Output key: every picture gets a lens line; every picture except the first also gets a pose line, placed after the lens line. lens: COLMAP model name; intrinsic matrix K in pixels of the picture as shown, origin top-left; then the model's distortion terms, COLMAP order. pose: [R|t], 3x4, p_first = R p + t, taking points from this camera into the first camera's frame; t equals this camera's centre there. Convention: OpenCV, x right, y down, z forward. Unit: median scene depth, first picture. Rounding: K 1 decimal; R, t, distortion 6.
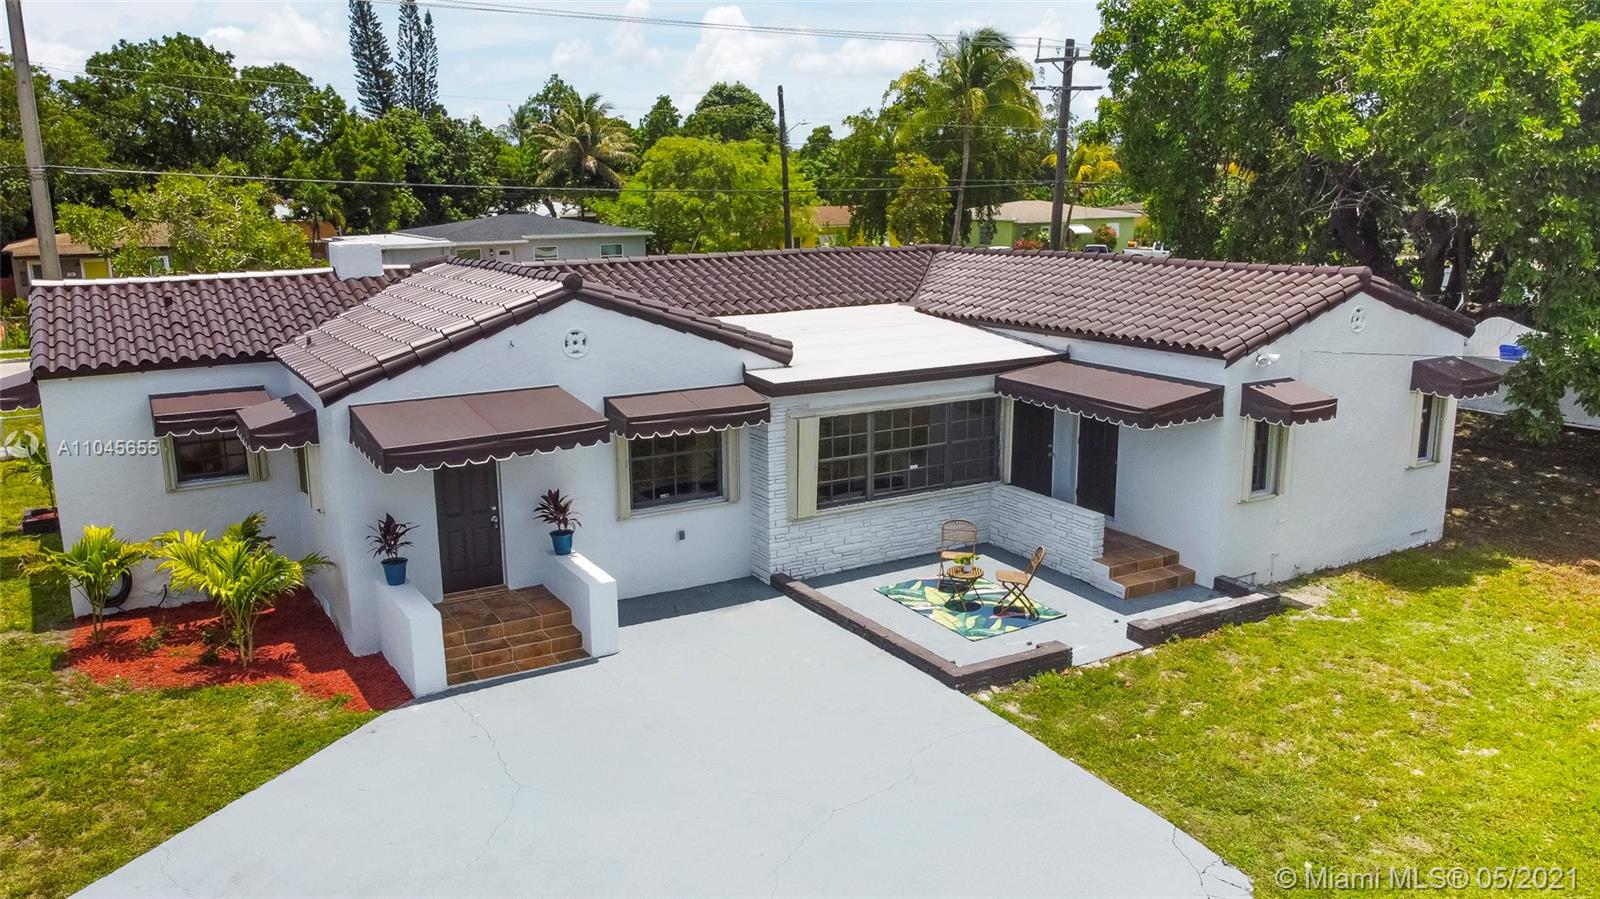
lens RADIAL K [[1206.4, 0, 801.4], [0, 1206.4, 443.2], [0, 0, 1]] dist [-0.007357, -0.001438]
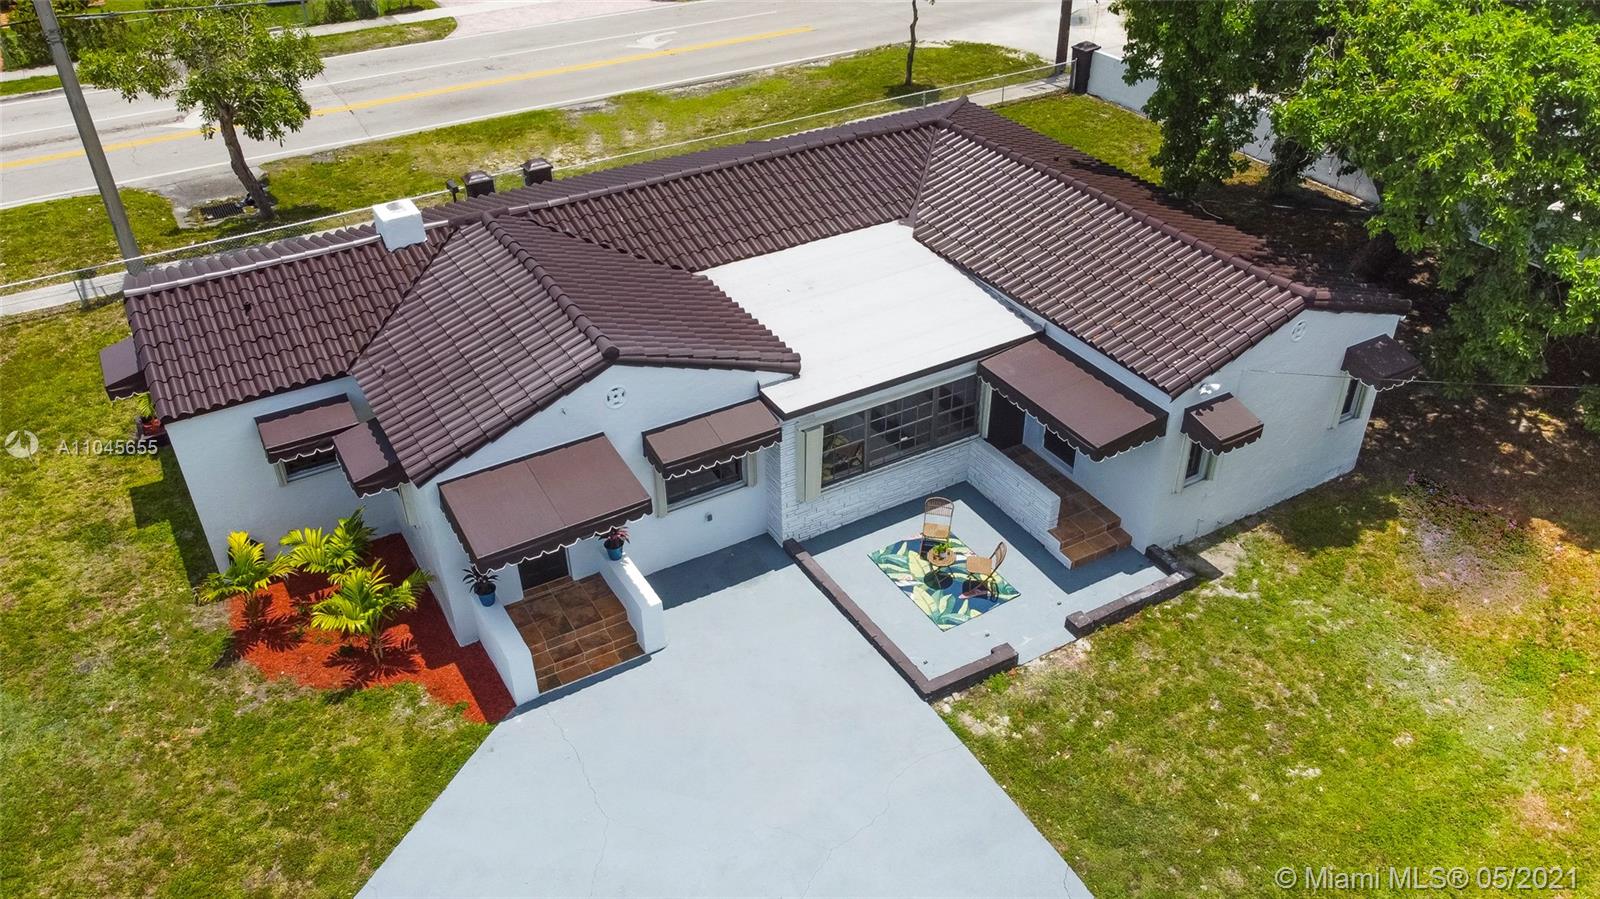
lens RADIAL K [[1206.4, 0, 801.4], [0, 1206.4, 443.2], [0, 0, 1]] dist [-0.007357, -0.001438]
pose [[0.999987, -0.000373, -0.005081, -0.000752], [0.002190, 0.931959, 0.362557, -0.451719], [0.004601, -0.362563, 0.931948, -0.106955]]
